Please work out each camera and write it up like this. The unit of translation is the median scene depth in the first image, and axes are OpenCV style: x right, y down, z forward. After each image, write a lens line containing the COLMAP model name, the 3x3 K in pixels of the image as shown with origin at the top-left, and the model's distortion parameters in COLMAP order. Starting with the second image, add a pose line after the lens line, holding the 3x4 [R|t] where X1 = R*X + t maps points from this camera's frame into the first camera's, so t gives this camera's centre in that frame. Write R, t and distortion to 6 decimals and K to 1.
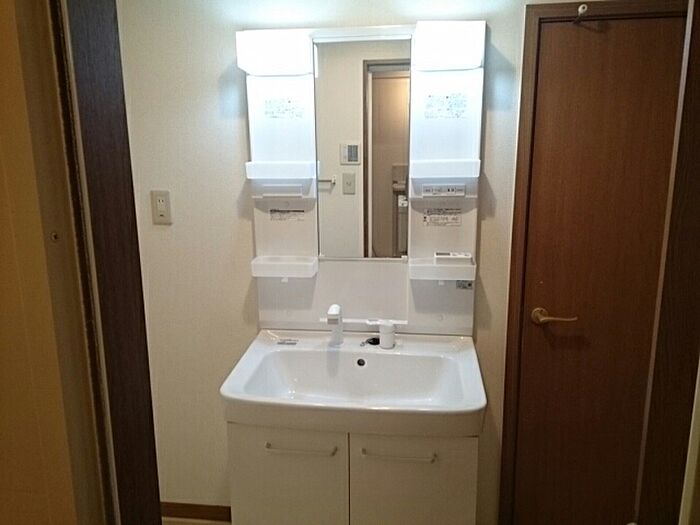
lens RADIAL K [[558.0, 0, 349.3], [0, 558.0, 262.3], [0, 0, 1]] dist [0.005423, -0.000989]
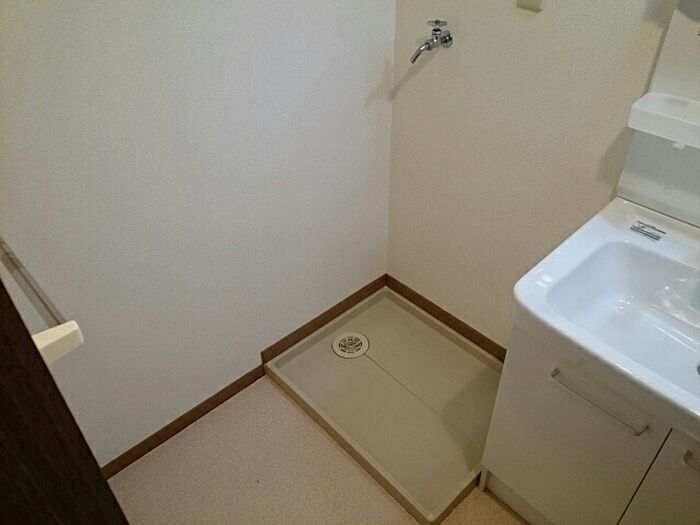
lens RADIAL K [[558.0, 0, 350.6], [0, 558.0, 260.6], [0, 0, 1]] dist [0.005423, -0.000989]
pose [[0.765880, 0.393650, -0.508397, -0.028191], [-0.132178, 0.870187, 0.474662, -0.100256], [0.629252, -0.296335, 0.718490, 0.280844]]
